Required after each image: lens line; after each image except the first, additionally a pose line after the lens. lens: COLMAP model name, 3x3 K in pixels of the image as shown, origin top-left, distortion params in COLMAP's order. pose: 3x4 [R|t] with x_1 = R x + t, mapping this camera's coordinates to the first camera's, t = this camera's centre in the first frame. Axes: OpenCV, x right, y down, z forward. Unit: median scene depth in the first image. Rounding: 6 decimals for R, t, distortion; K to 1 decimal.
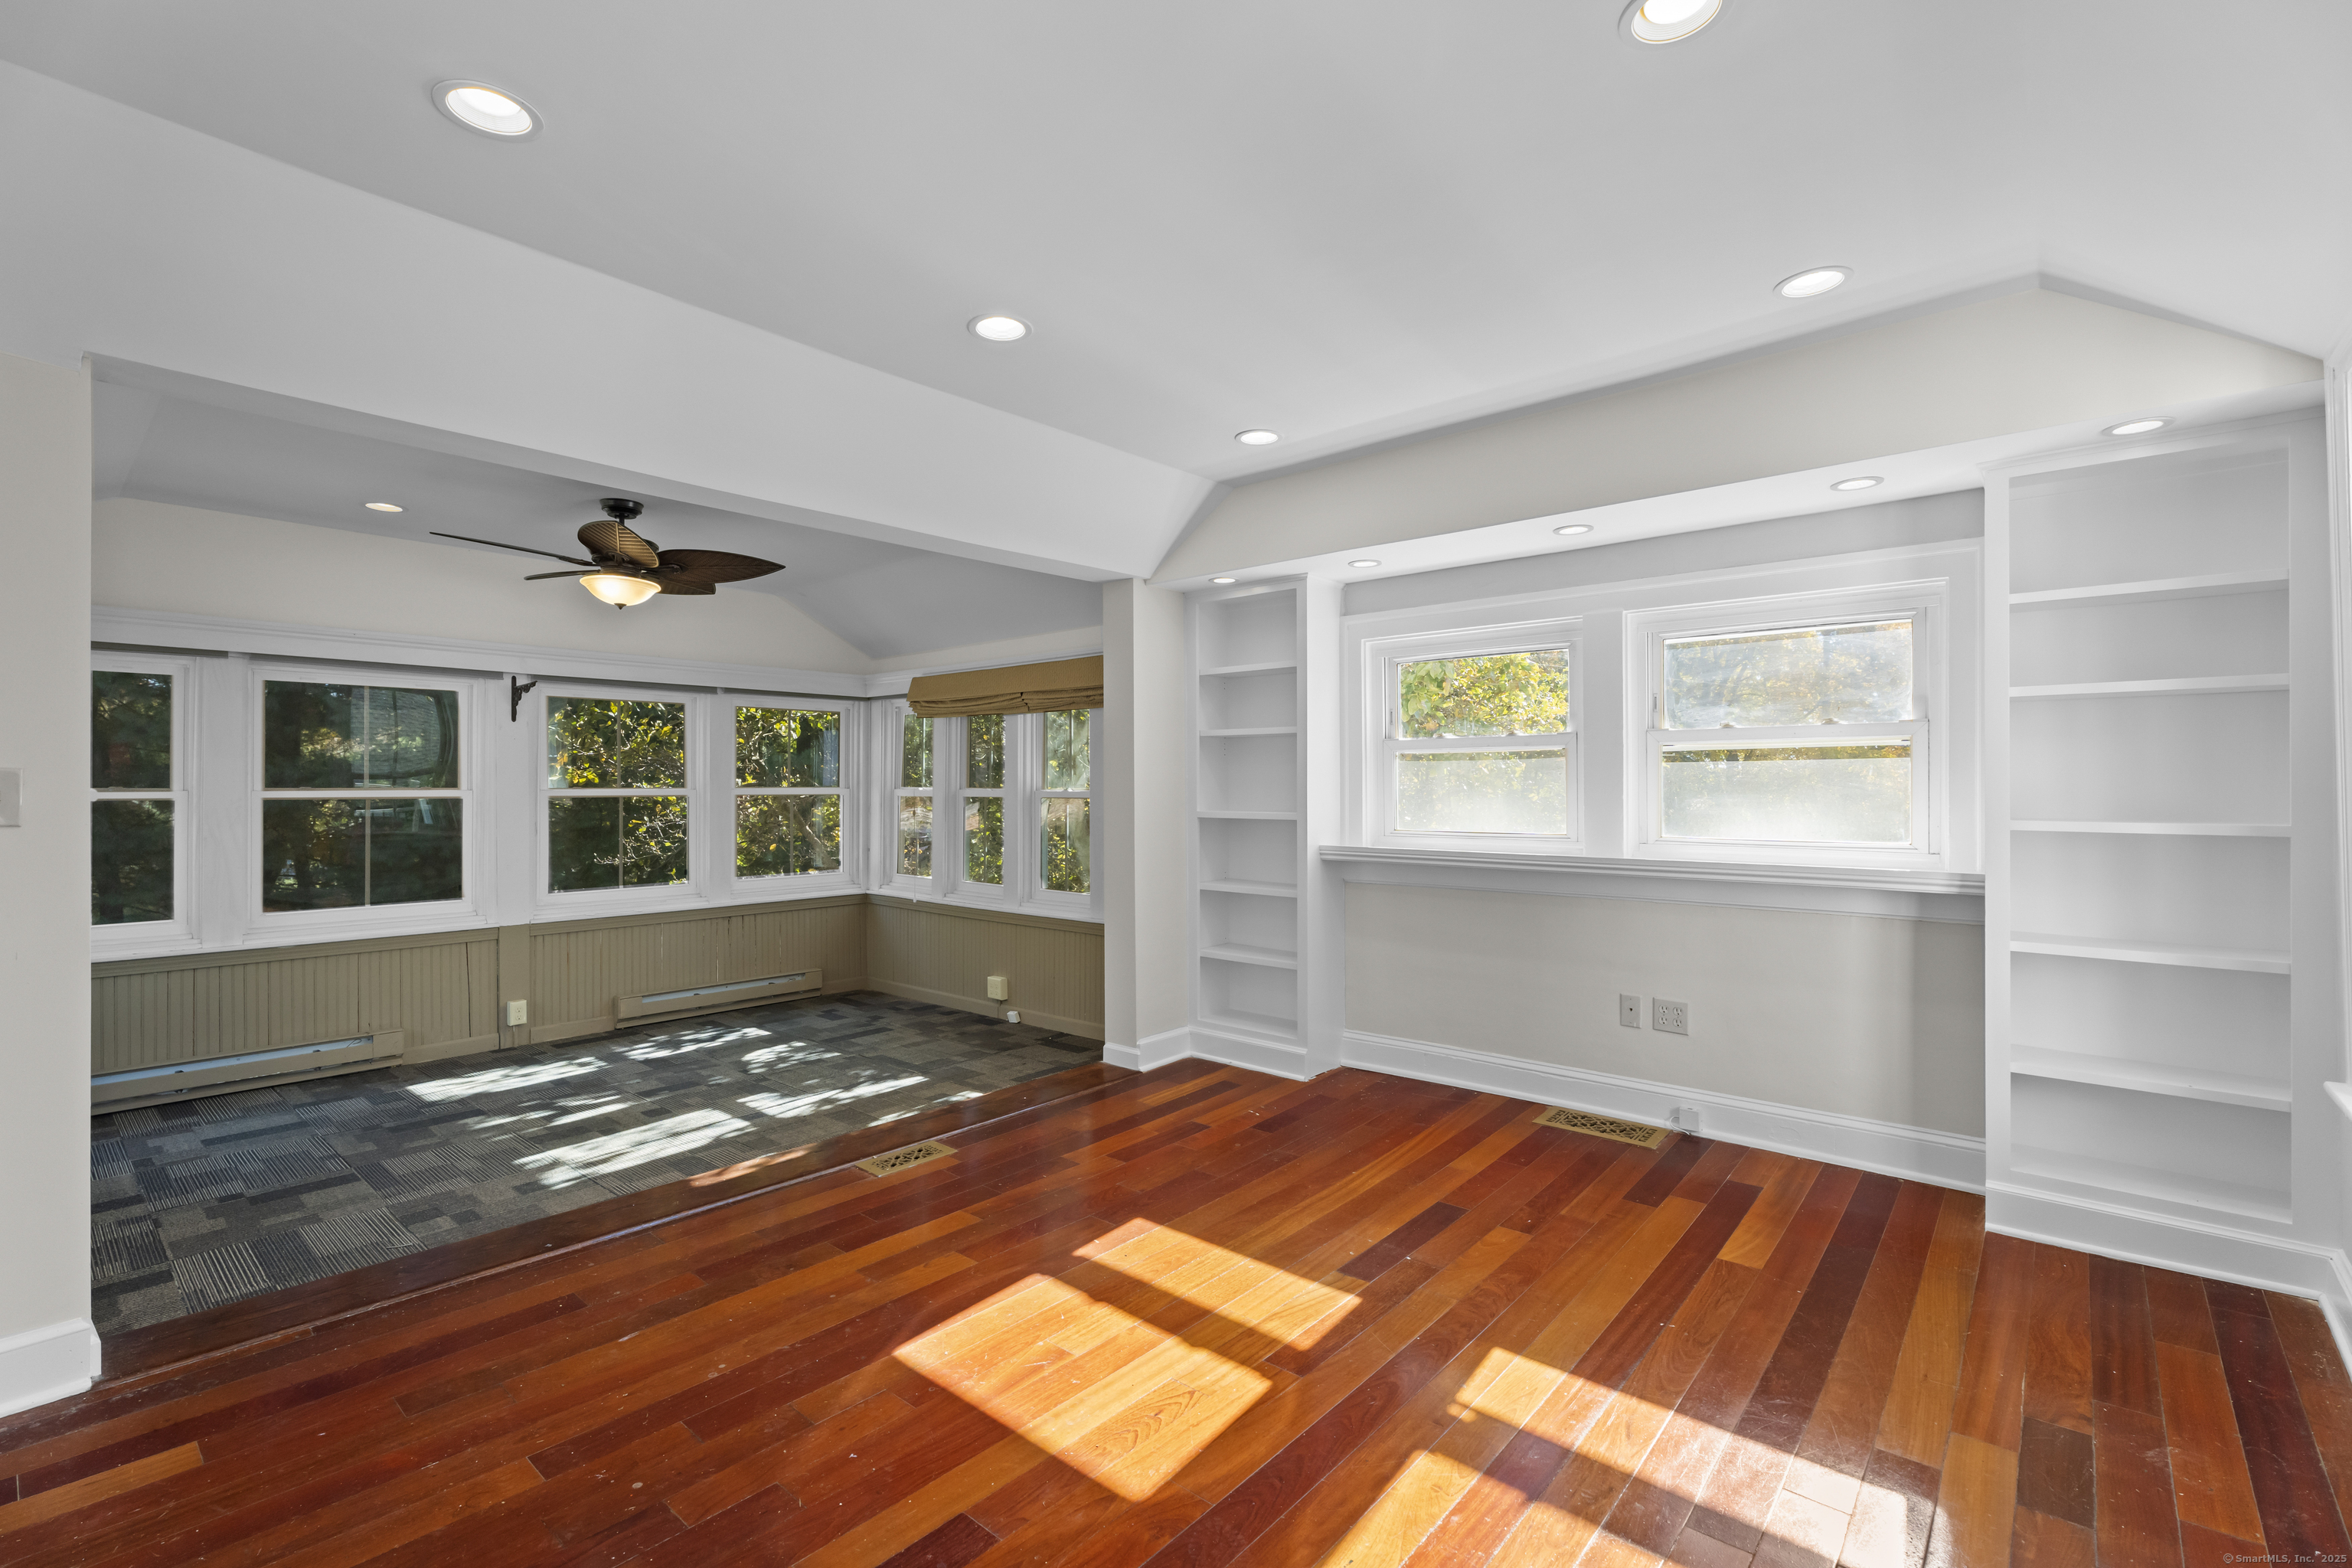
lens RADIAL K [[1043.4, 0, 1176.0], [0, 1043.4, 784.0], [0, 0, 1]] dist [-0.001021, 0.000688]
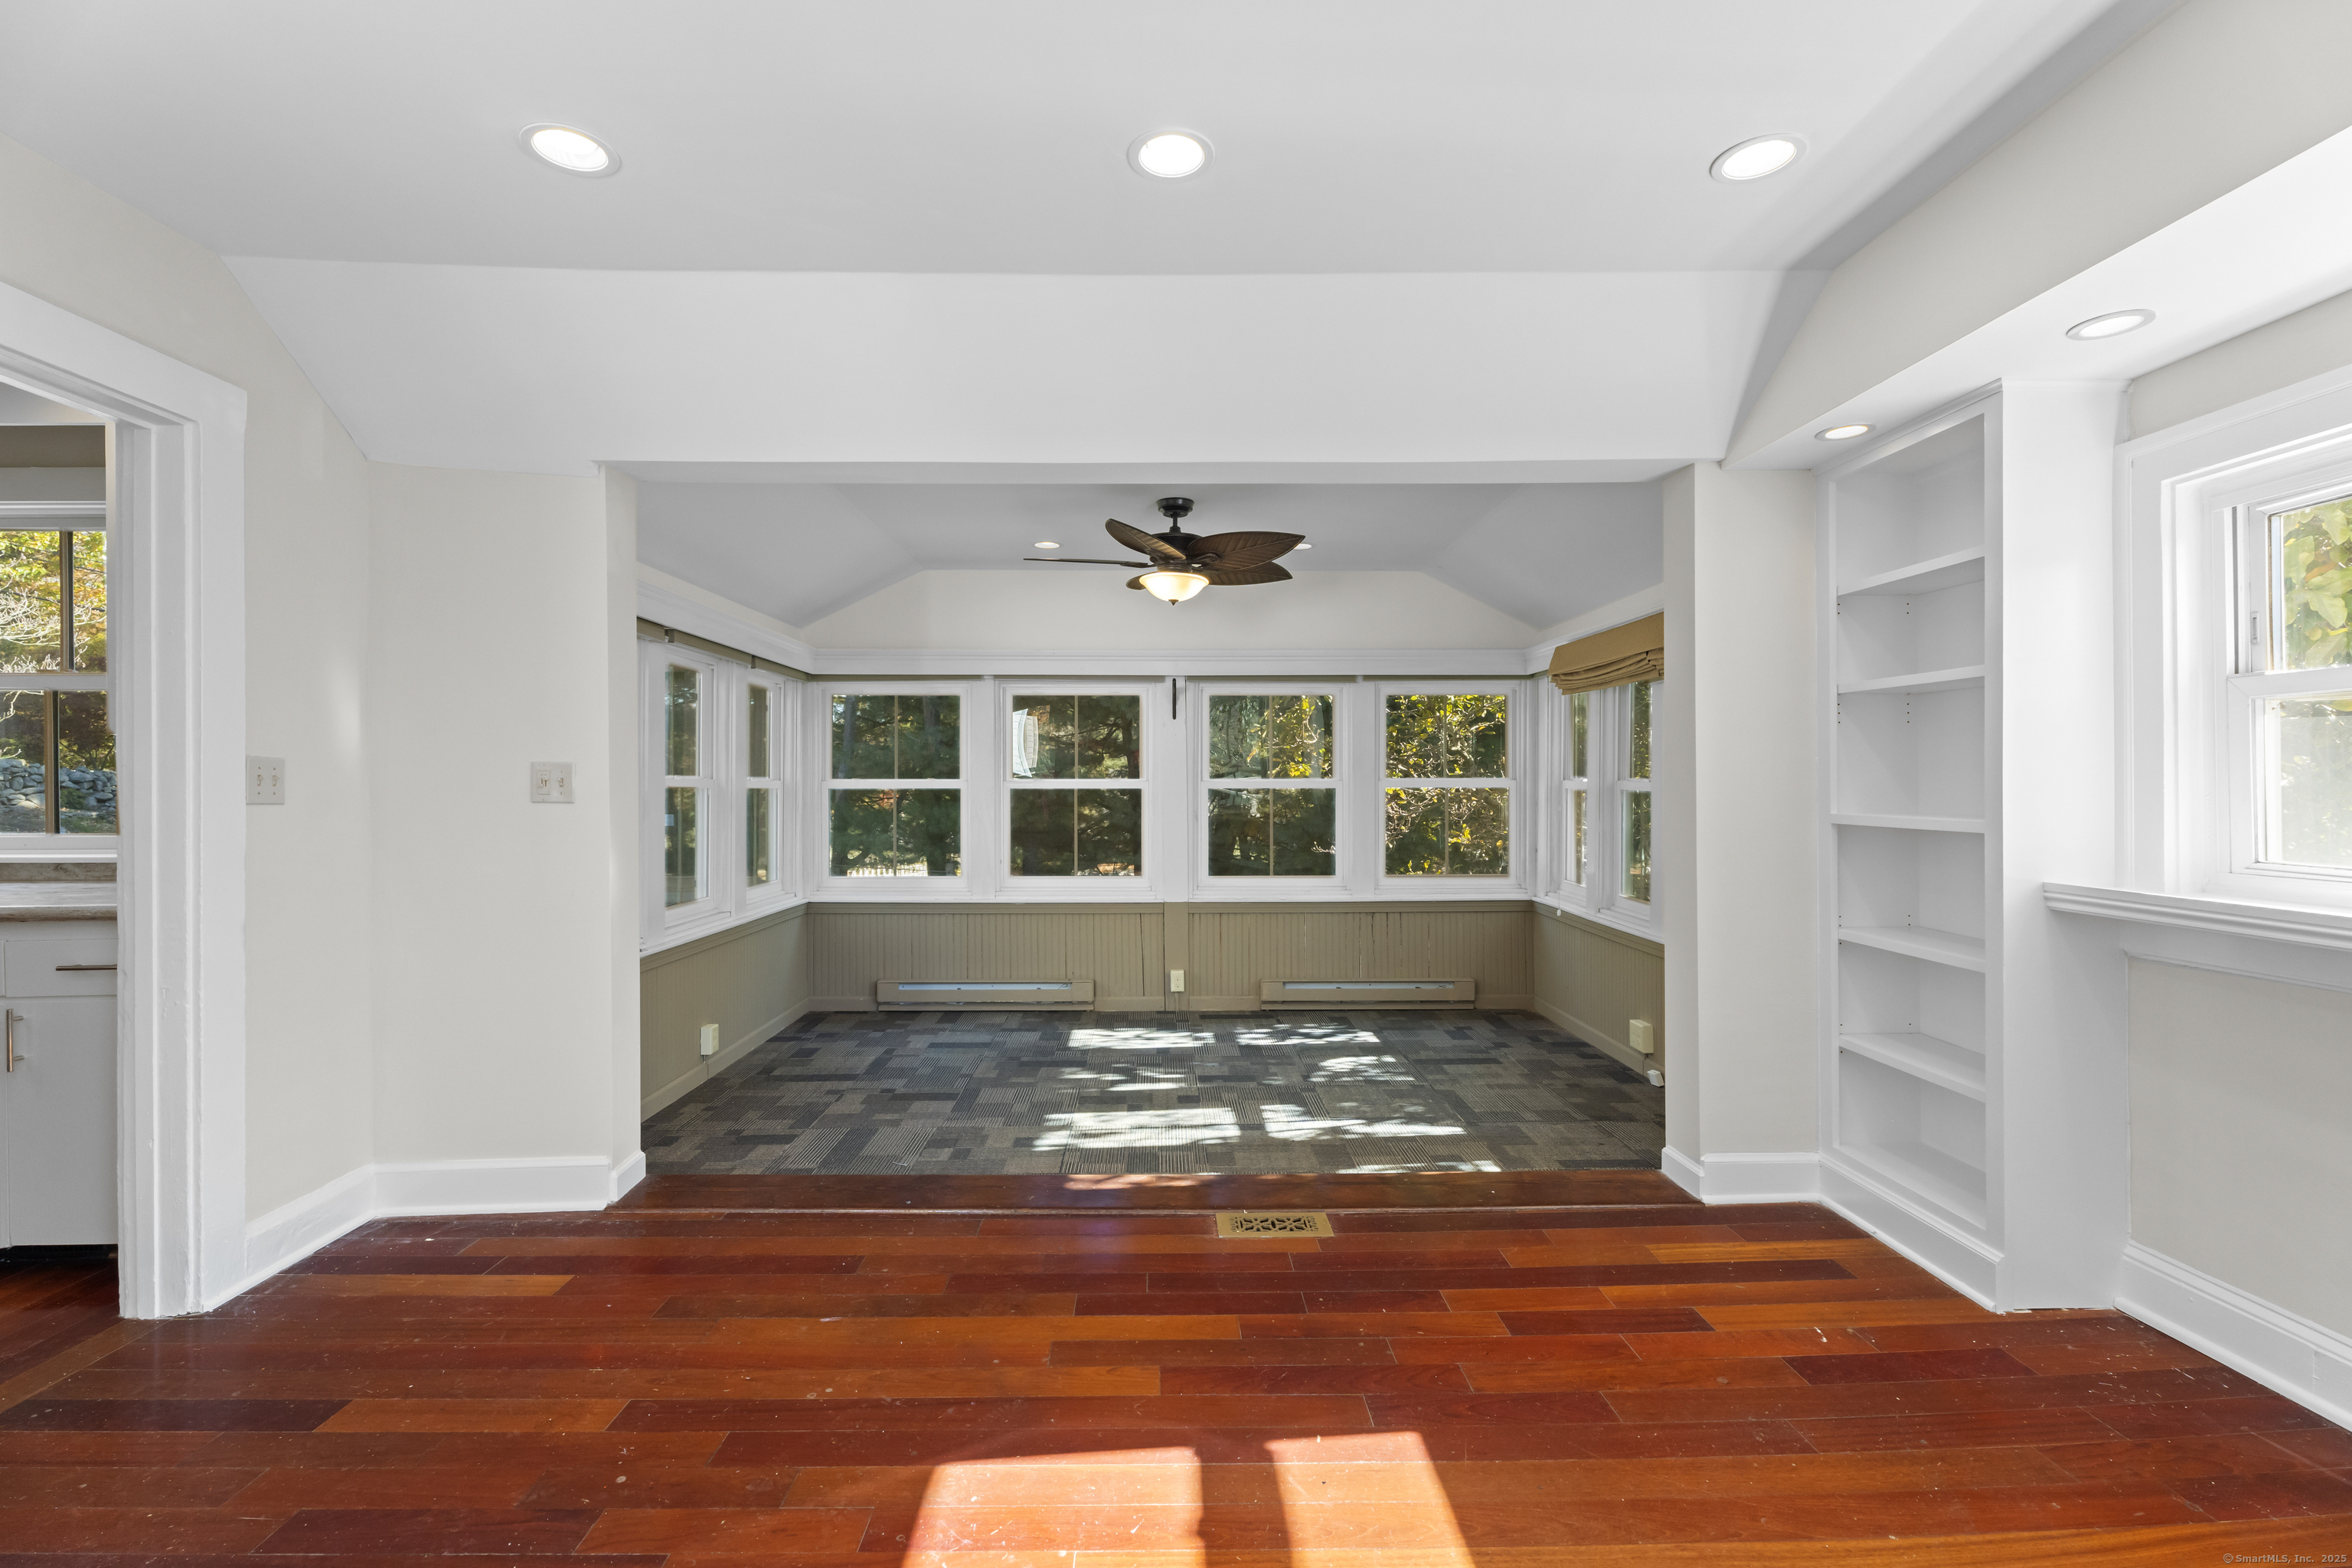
lens RADIAL K [[1043.4, 0, 1176.0], [0, 1043.4, 784.0], [0, 0, 1]] dist [-0.001021, 0.000688]
pose [[0.668060, 0.002303, -0.744104, 0.240707], [0.000936, 0.999992, 0.003936, 0.005845], [0.744107, -0.003326, 0.668052, 0.314149]]
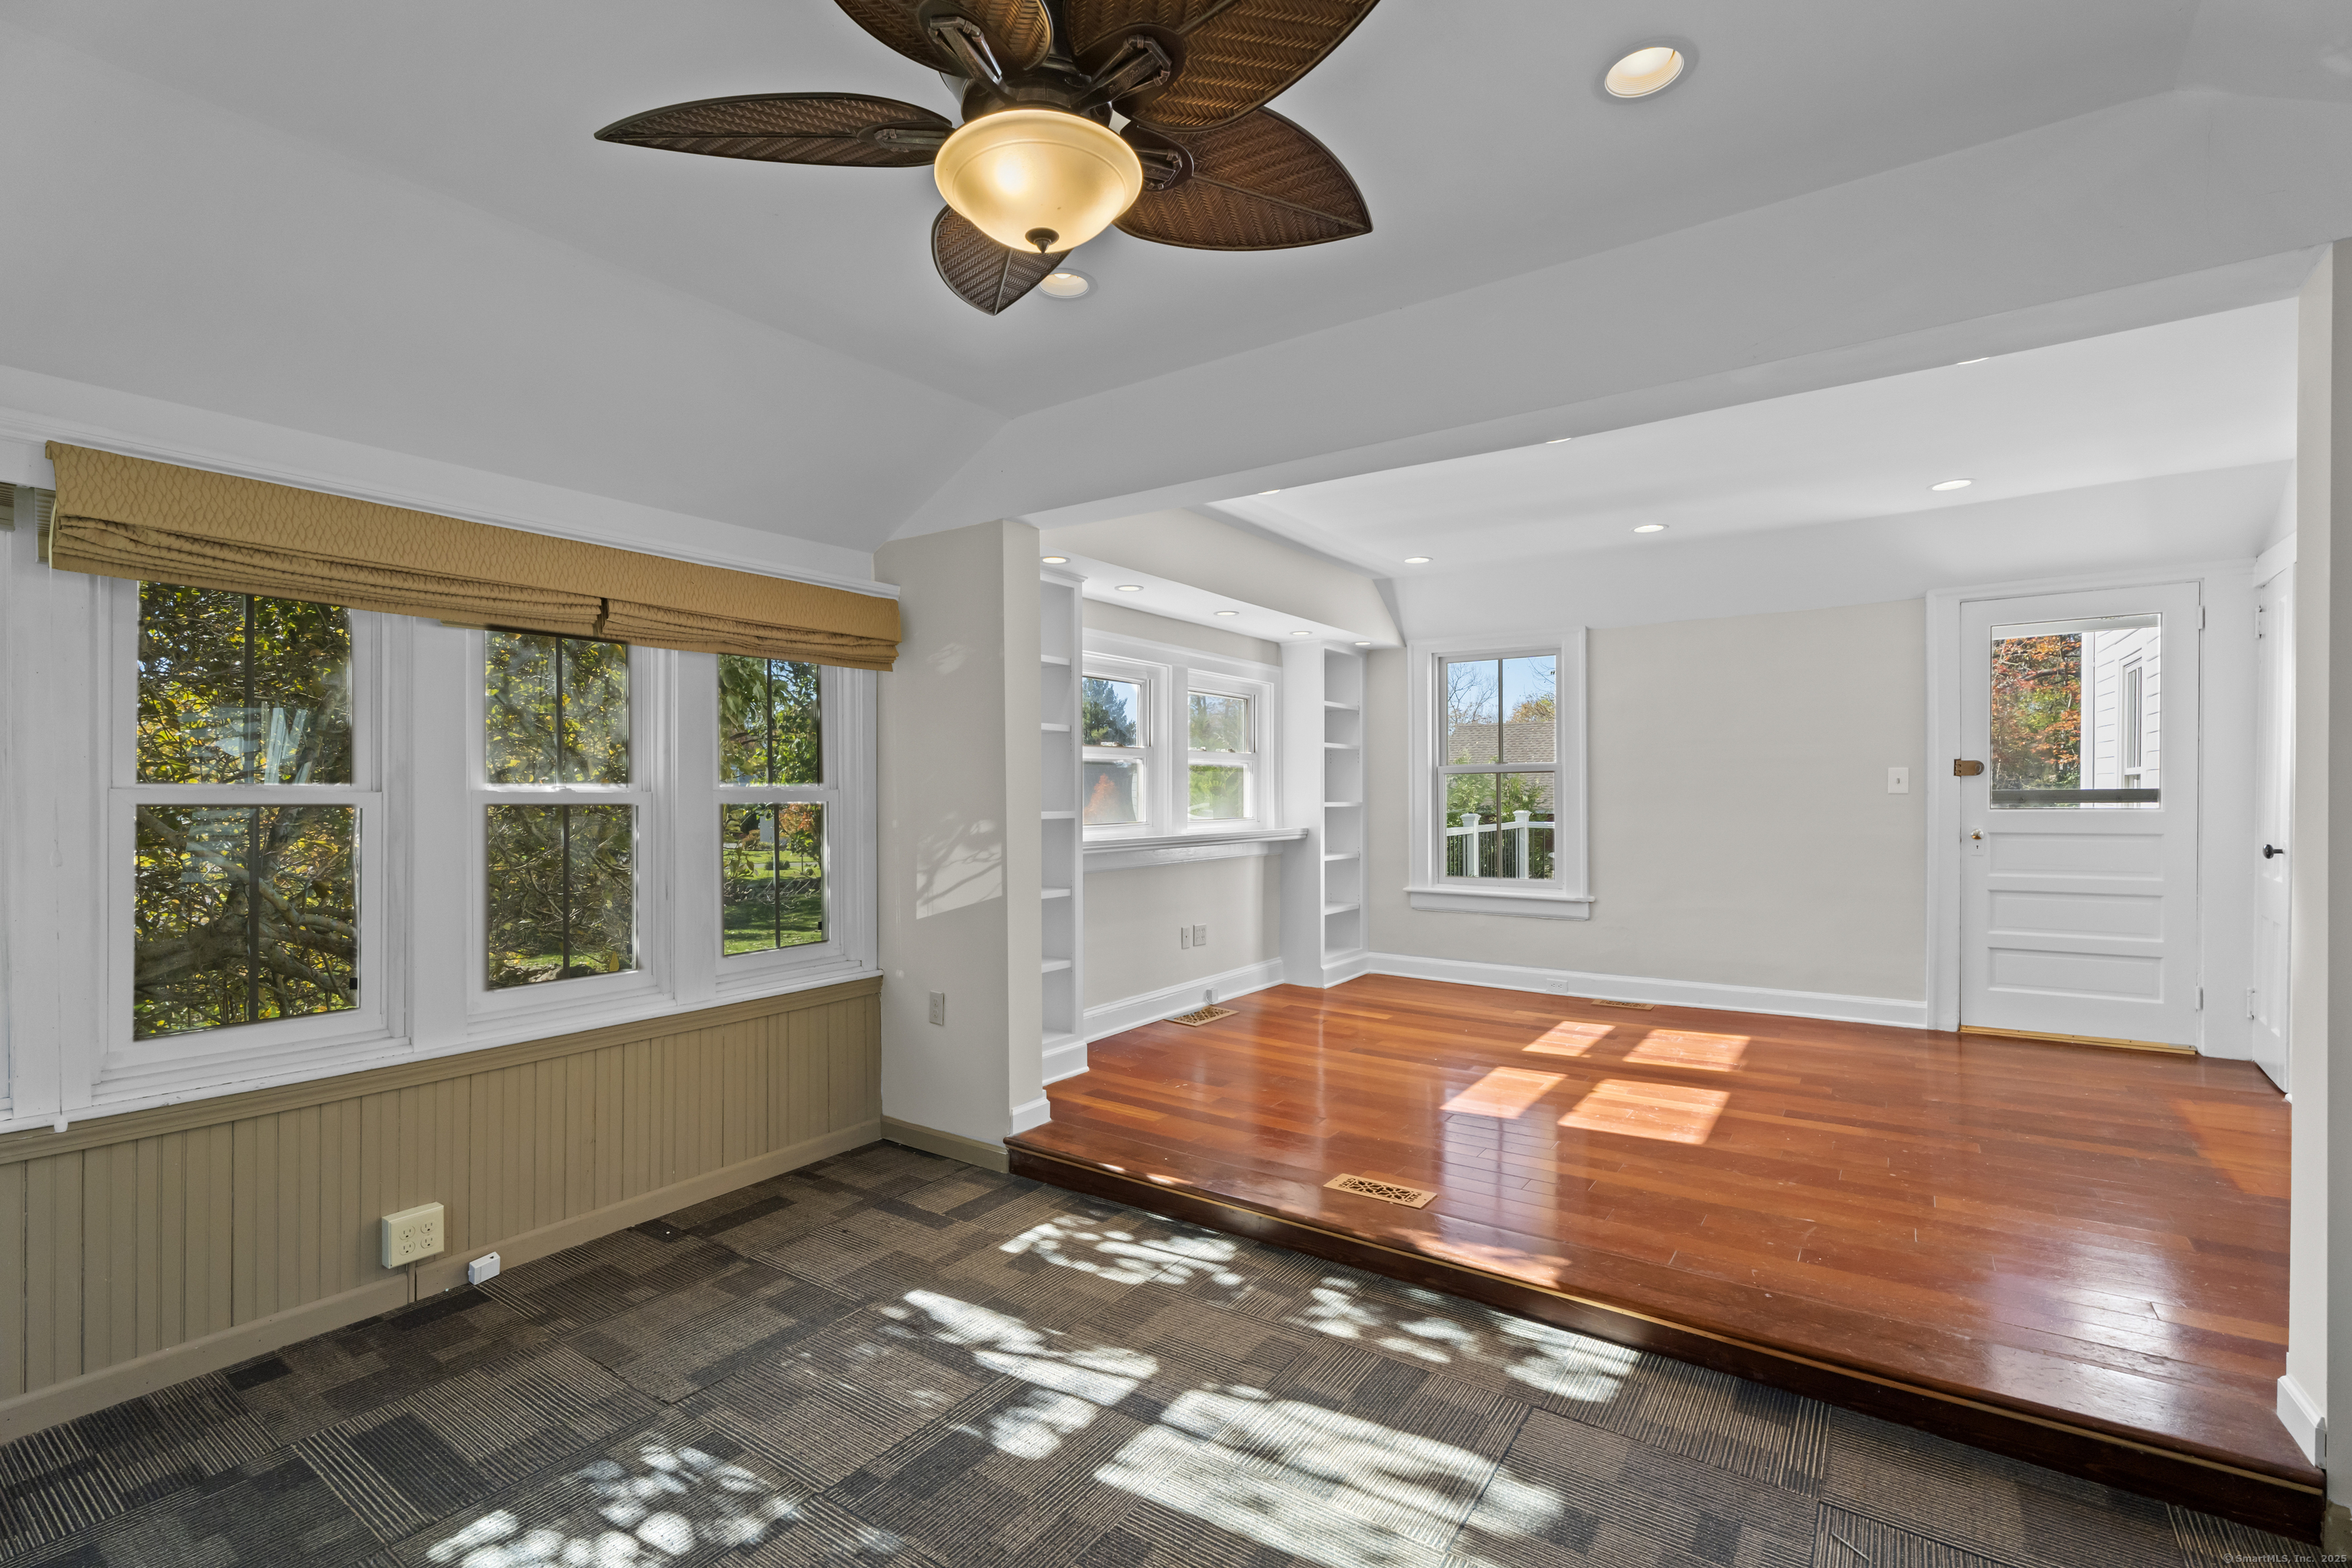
lens RADIAL K [[1075.4, 0, 1176.0], [0, 1075.4, 784.0], [0, 0, 1]] dist [-0.000758, 0.000147]
pose [[-0.119016, 0.008739, 0.992854, -0.923639], [0.000422, 0.999962, -0.008751, 0.014590], [-0.992892, -0.000622, -0.119015, 1.026567]]
